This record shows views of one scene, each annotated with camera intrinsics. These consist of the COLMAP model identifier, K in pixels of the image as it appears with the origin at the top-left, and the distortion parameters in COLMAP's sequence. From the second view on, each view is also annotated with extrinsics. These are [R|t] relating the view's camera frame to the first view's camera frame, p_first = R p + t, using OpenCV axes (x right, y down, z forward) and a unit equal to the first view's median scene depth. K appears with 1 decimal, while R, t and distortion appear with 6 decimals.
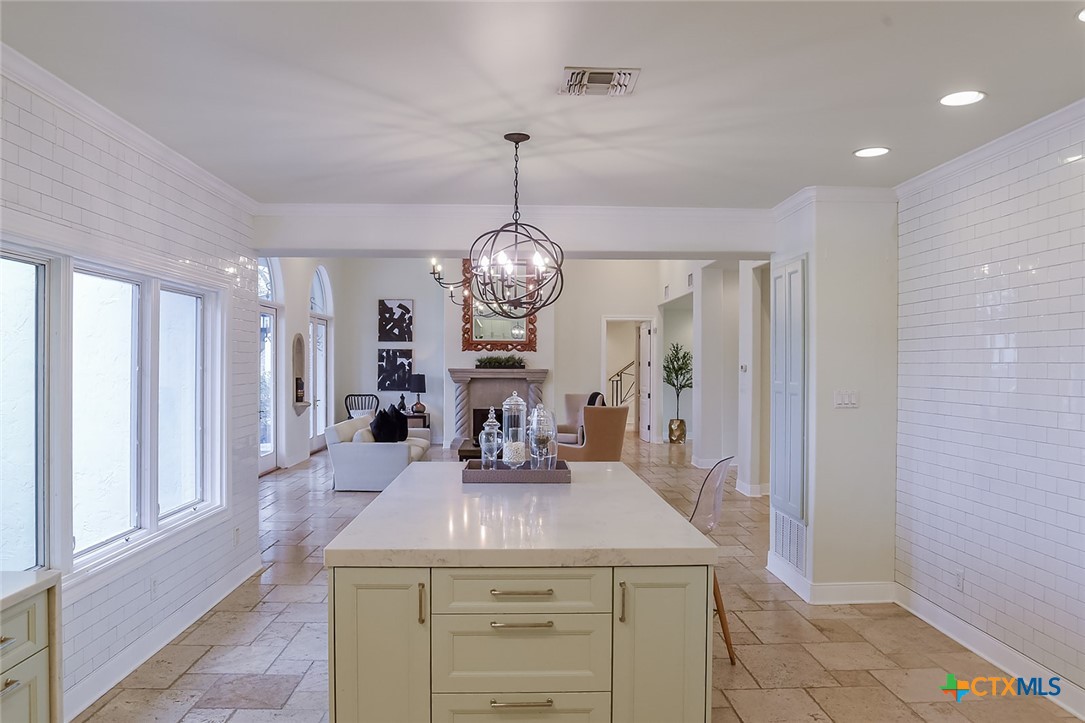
lens RADIAL K [[801.5, 0, 542.3], [0, 801.5, 366.8], [0, 0, 1]] dist [-0.006648, -0.001703]
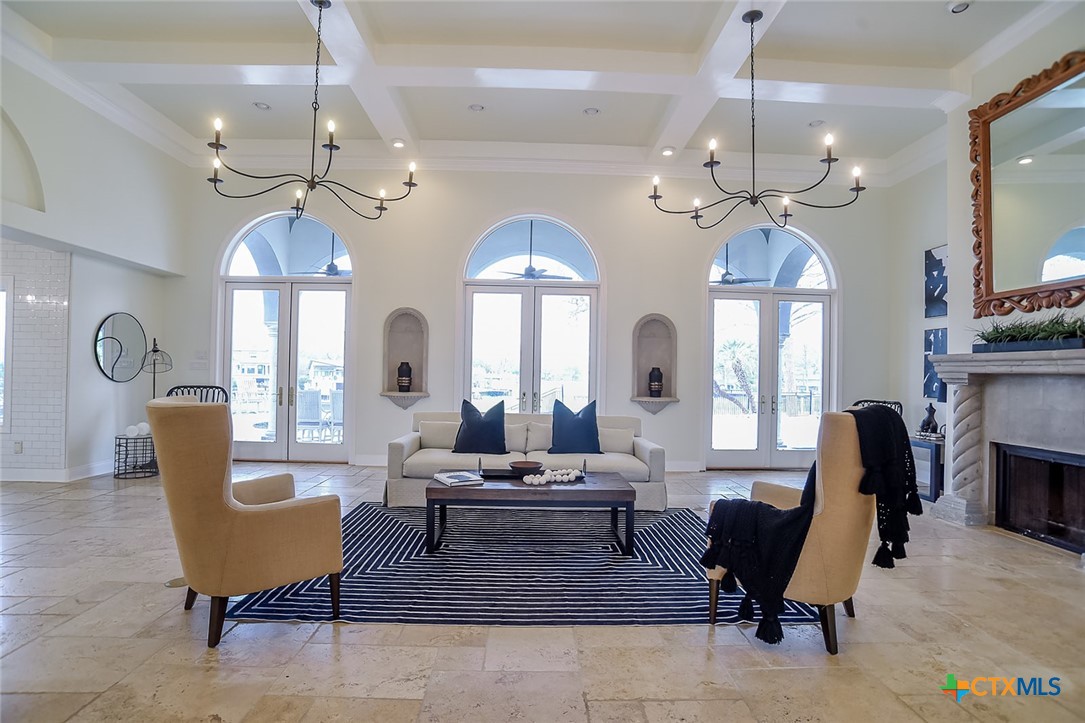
lens RADIAL K [[542.0, 0, 540.6], [0, 542.0, 367.5], [0, 0, 1]] dist [-0.087861, 0.033032]
pose [[-0.007375, -0.012757, -0.999891, 0.248418], [-0.022471, 0.999668, -0.012589, 0.023018], [0.999720, 0.022375, -0.007659, 0.875250]]
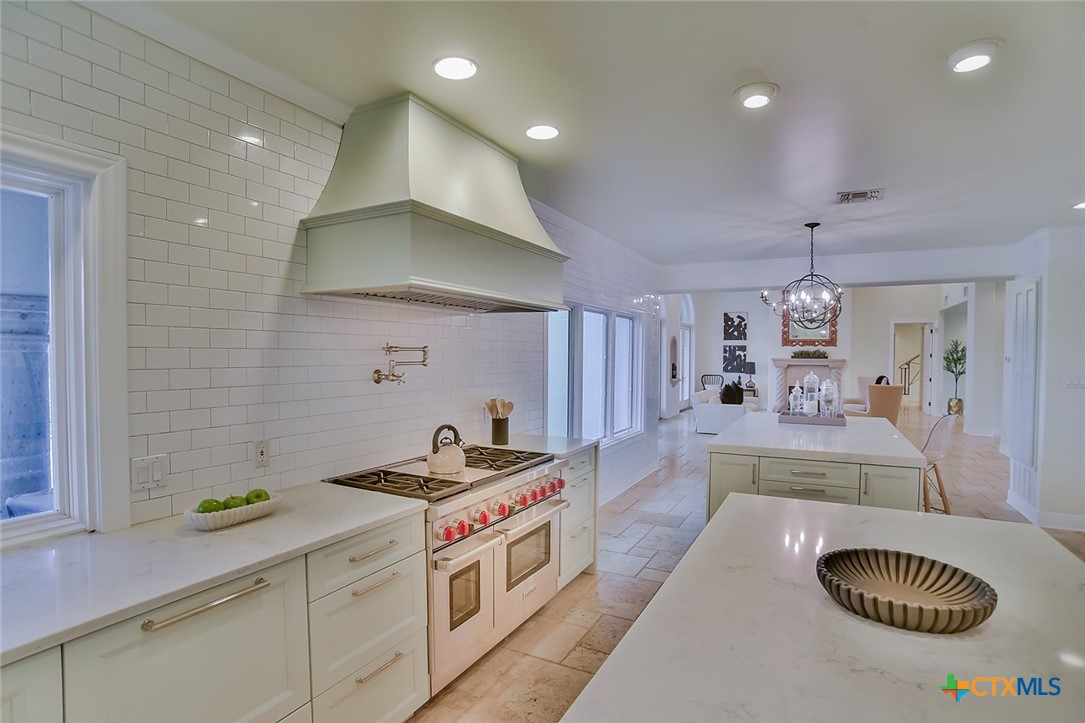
lens RADIAL K [[542.0, 0, 540.6], [0, 542.0, 367.5], [0, 0, 1]] dist [-0.087861, 0.033032]
pose [[0.864887, 0.013051, -0.501797, 0.009622], [-0.003106, 0.999782, 0.020649, 0.000417], [0.501957, -0.016300, 0.864739, -0.075093]]
